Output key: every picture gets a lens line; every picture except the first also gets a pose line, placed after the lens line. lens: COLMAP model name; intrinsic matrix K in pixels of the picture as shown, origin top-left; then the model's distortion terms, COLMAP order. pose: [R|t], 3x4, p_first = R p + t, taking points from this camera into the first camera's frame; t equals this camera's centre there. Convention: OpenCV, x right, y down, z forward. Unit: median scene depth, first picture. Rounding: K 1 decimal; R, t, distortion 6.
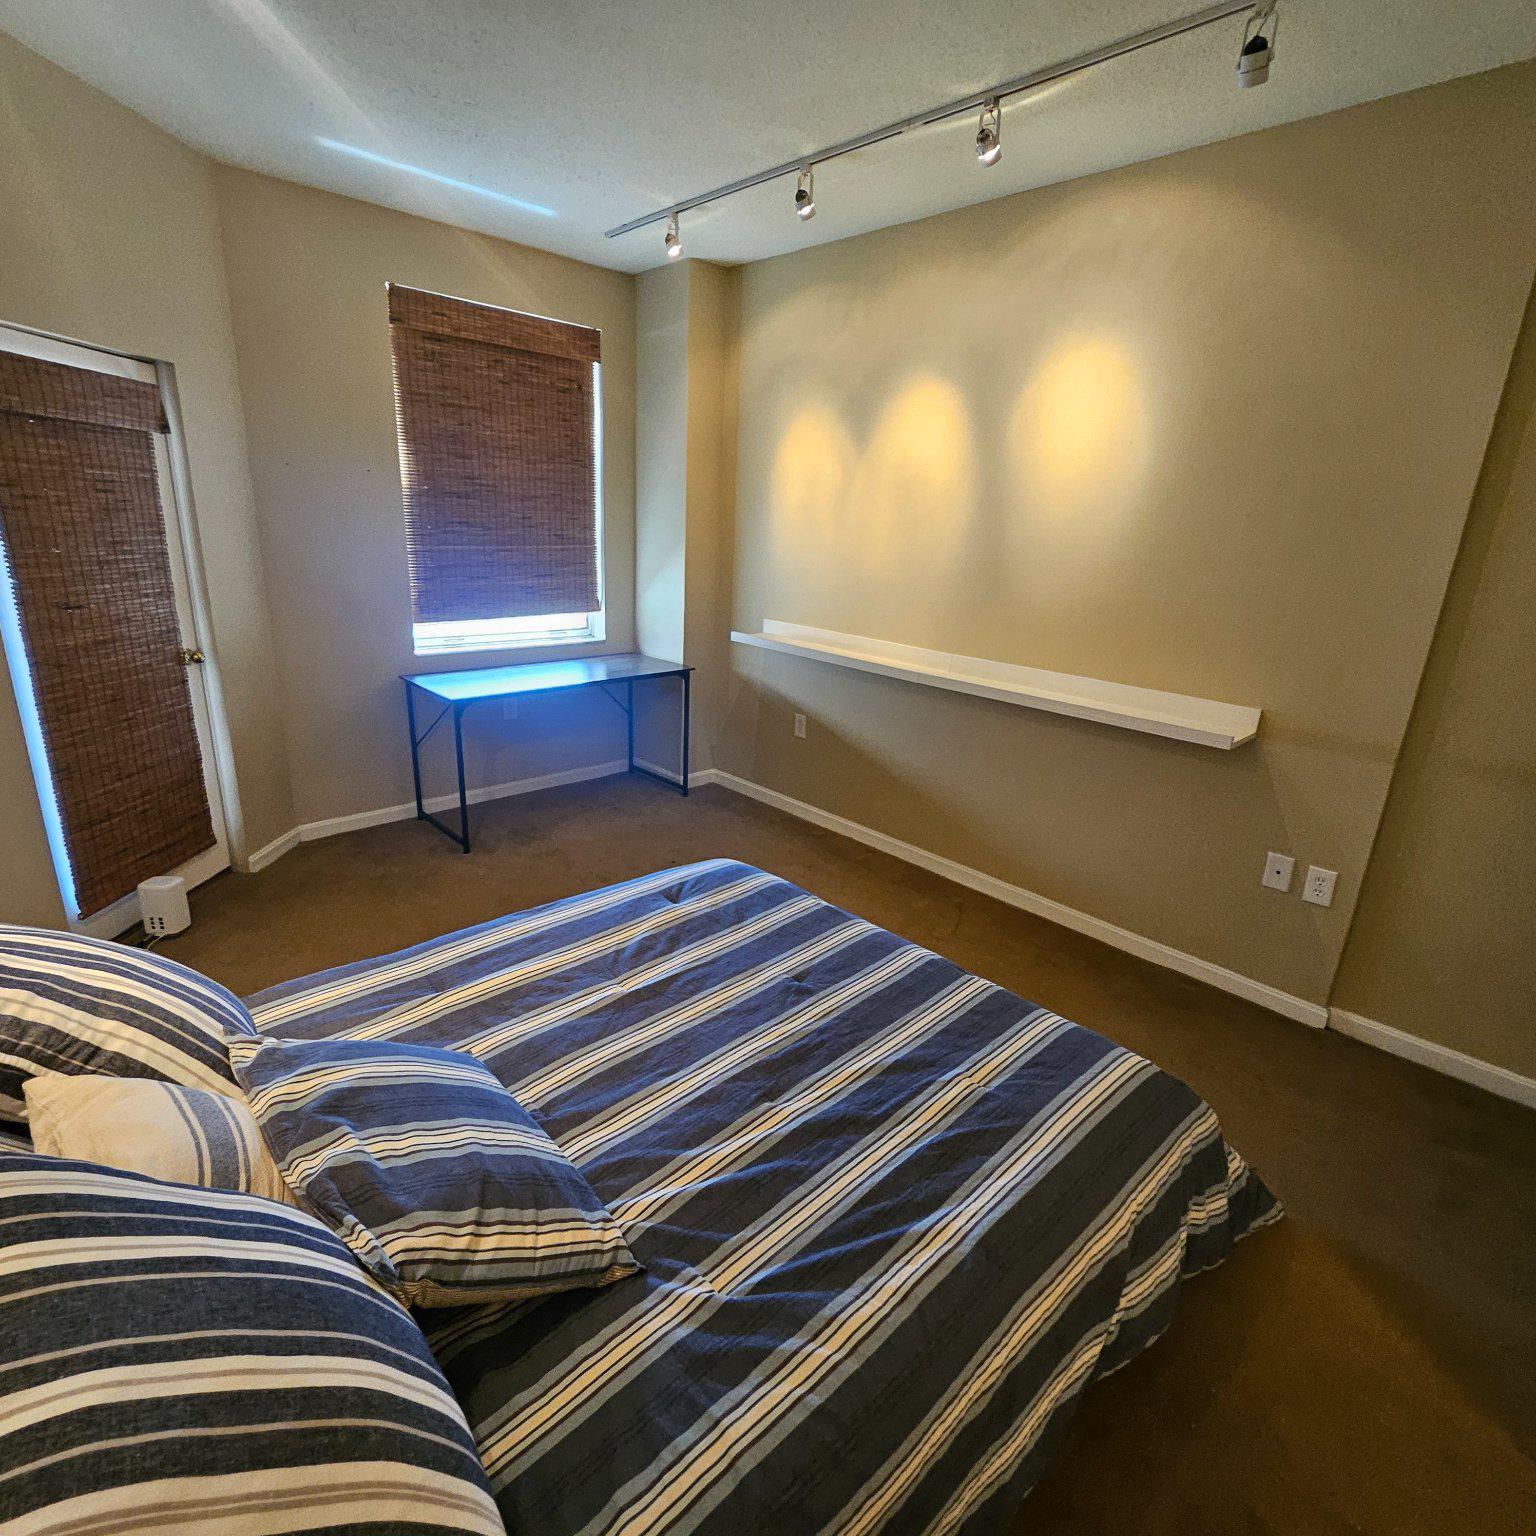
lens RADIAL K [[807.4, 0, 764.1], [0, 807.4, 770.5], [0, 0, 1]] dist [-0.002316, 0.000046]
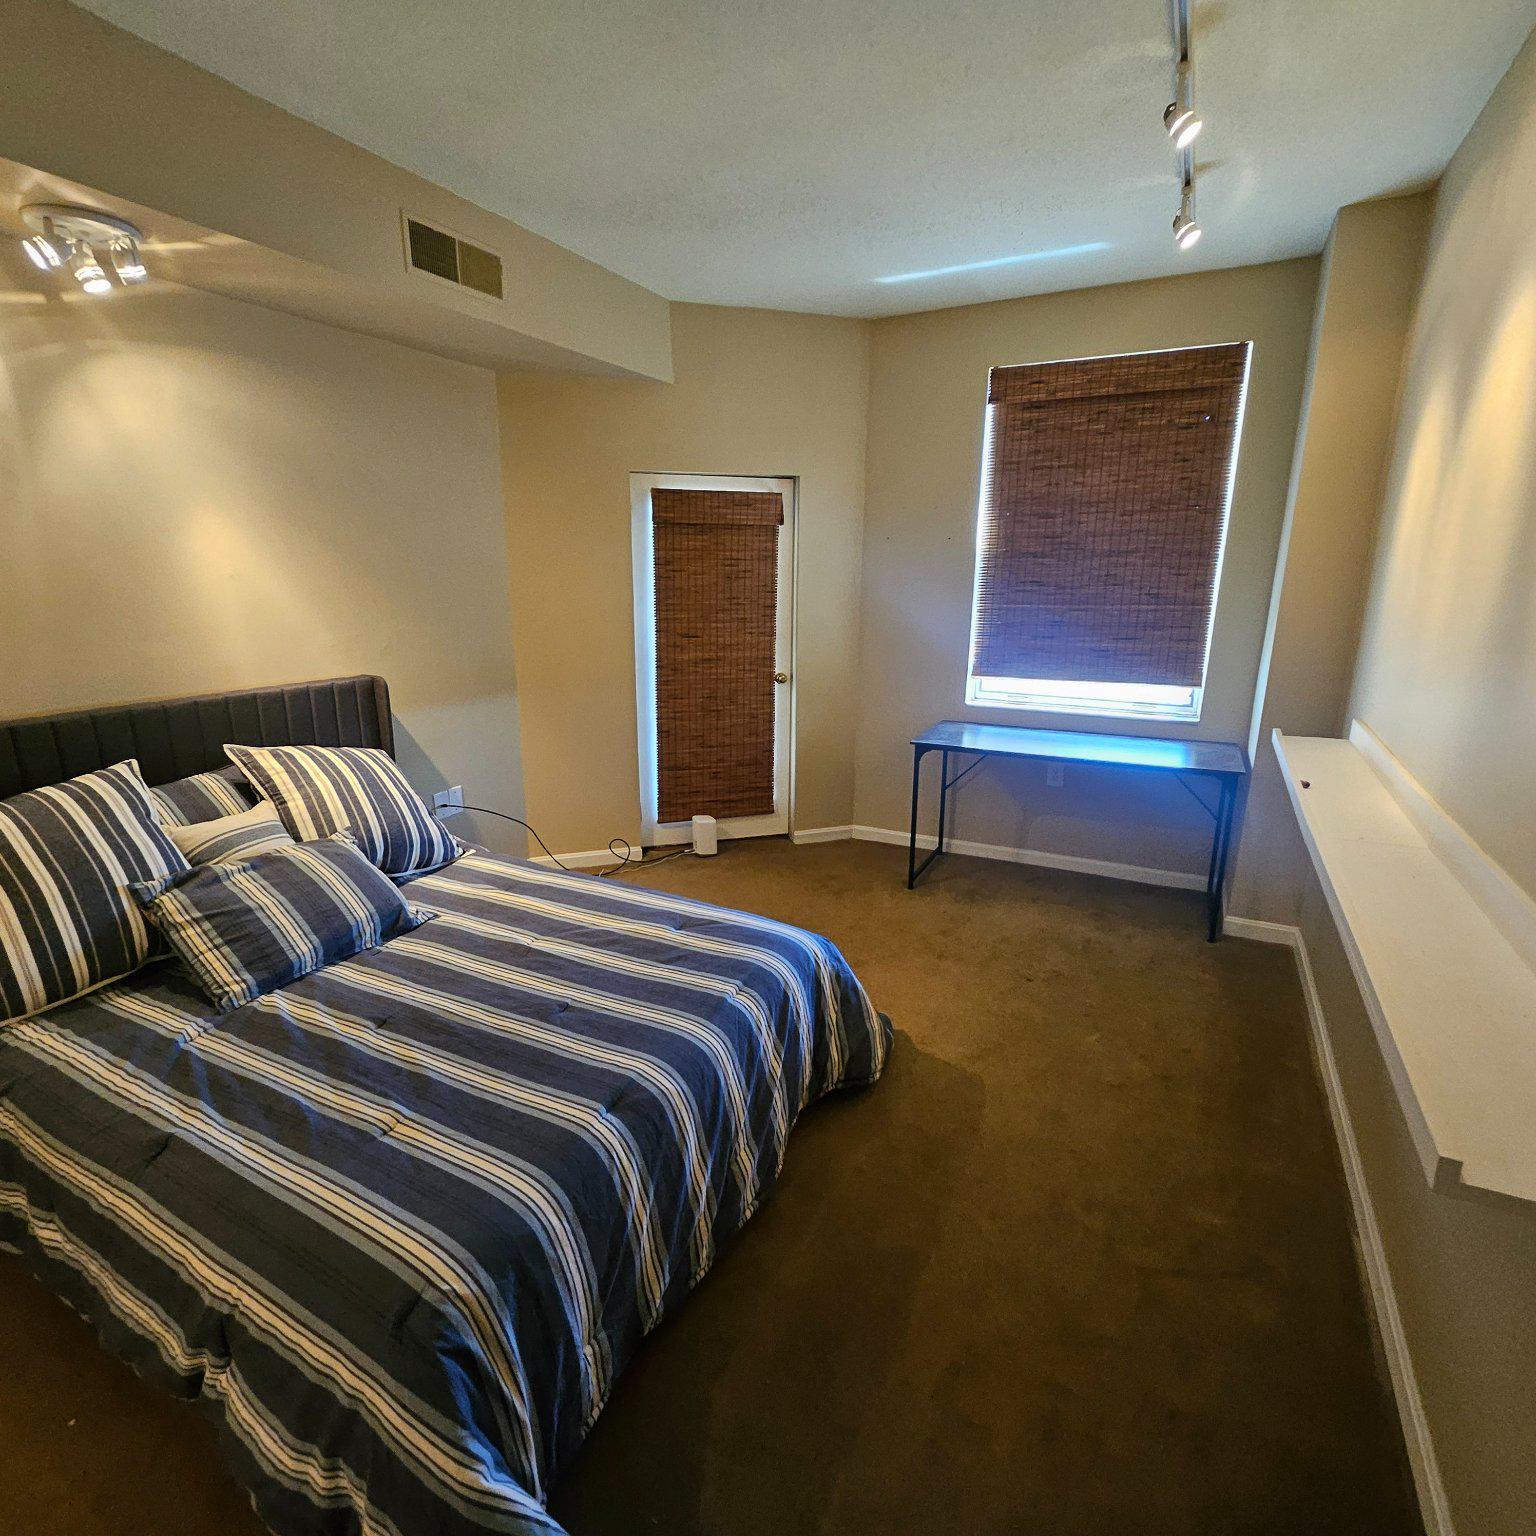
lens RADIAL K [[807.4, 0, 764.1], [0, 807.4, 770.5], [0, 0, 1]] dist [-0.002316, 0.000046]
pose [[0.324950, 0.189959, -0.926457, 0.513185], [-0.268817, 0.957766, 0.102092, -0.101006], [0.906722, 0.215872, 0.362290, 0.406515]]
